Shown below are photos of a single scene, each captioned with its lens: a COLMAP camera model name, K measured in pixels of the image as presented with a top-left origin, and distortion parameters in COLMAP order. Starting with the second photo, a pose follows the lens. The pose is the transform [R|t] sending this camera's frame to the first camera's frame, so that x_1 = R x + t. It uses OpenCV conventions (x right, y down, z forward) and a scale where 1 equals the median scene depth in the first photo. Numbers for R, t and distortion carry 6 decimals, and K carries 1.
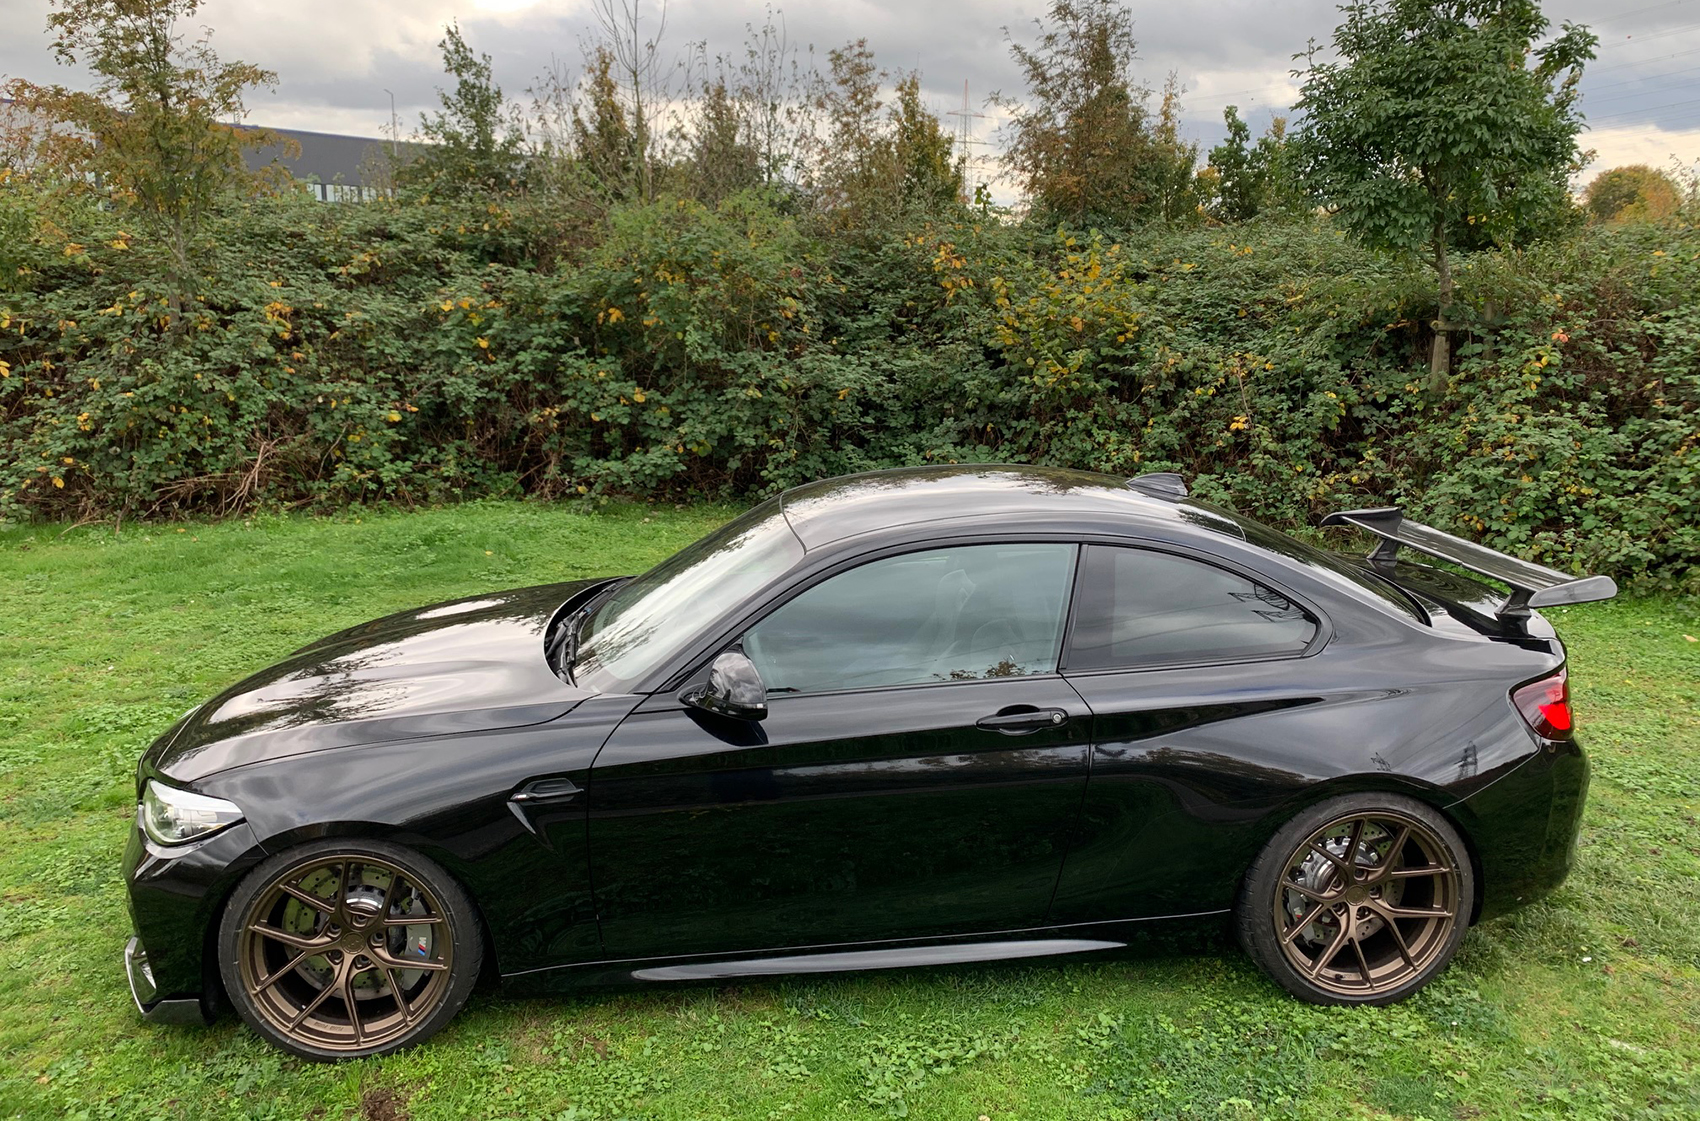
lens RADIAL K [[1317.7, 0, 874.9], [0, 1317.7, 500.2], [0, 0, 1]] dist [0.018820, -0.010320]
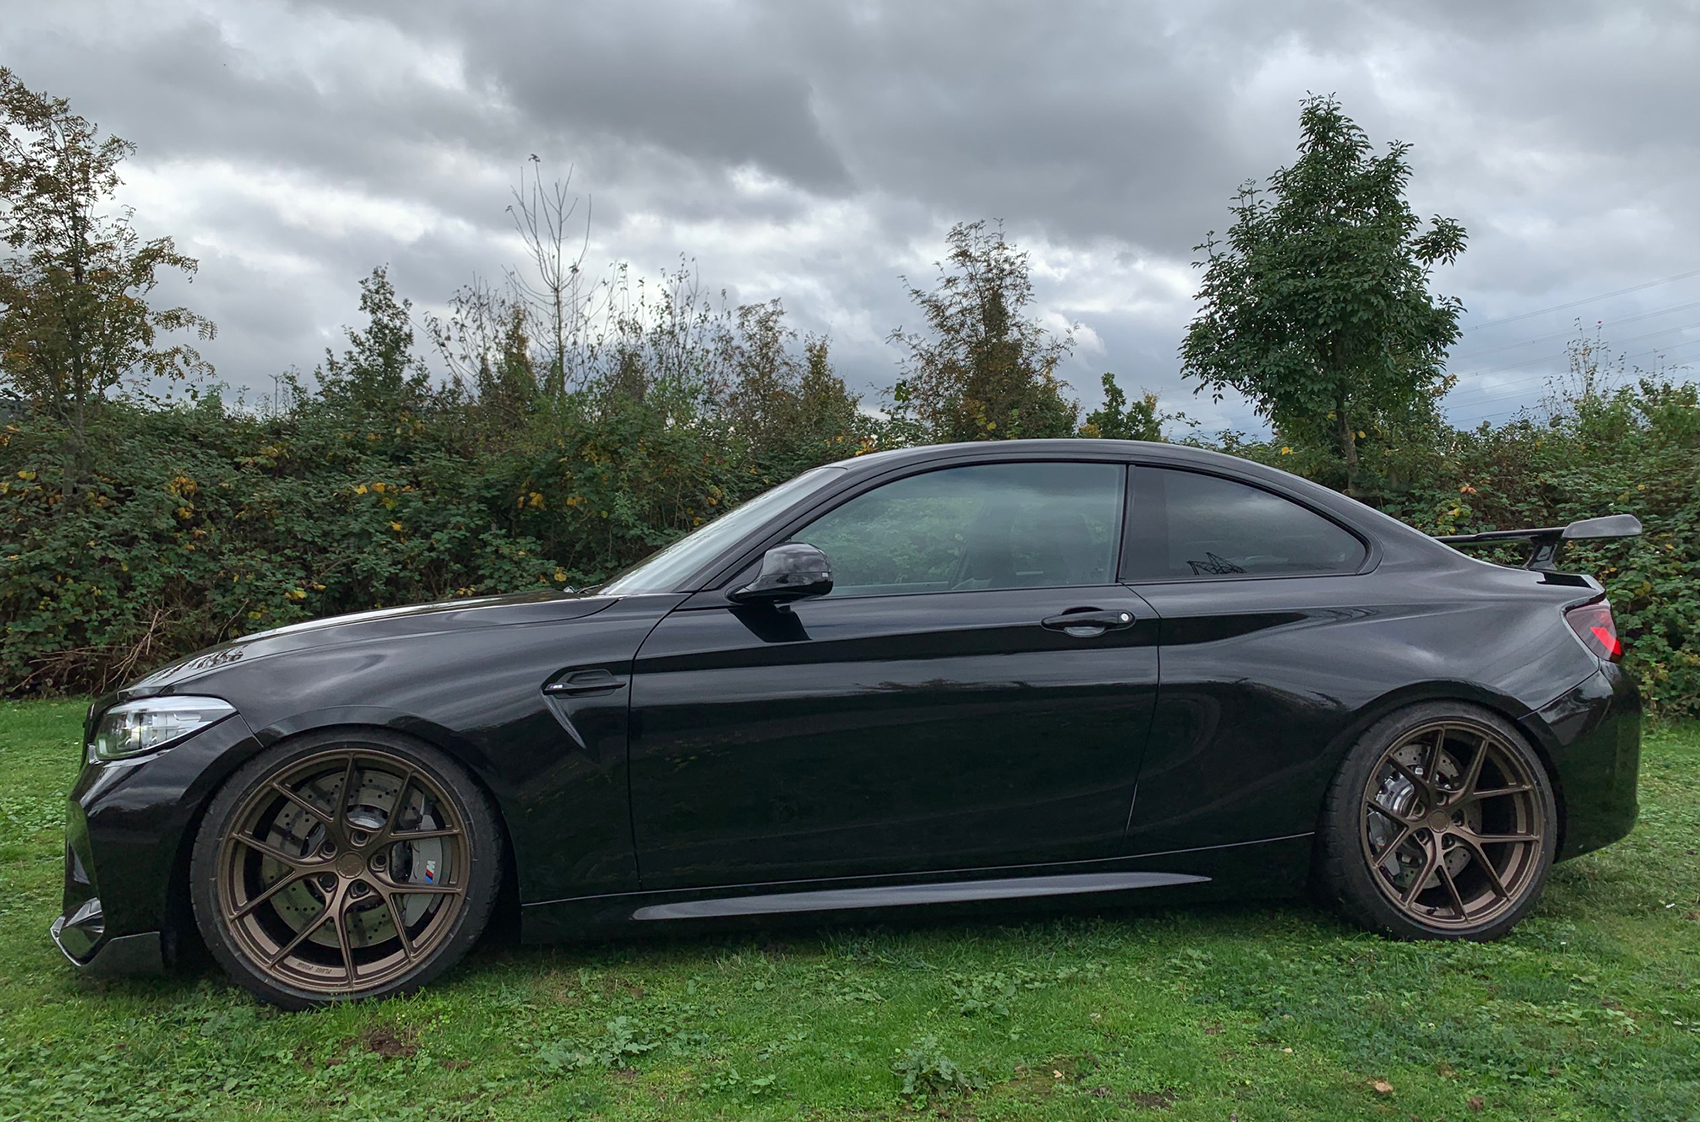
lens RADIAL K [[1317.7, 0, 848.3], [0, 1317.7, 560.8], [0, 0, 1]] dist [0.018820, -0.010320]
pose [[0.995542, 0.001373, 0.094314, -0.069114], [0.019838, 0.974482, -0.223588, 0.154192], [-0.092214, 0.224462, 0.970110, 0.040285]]
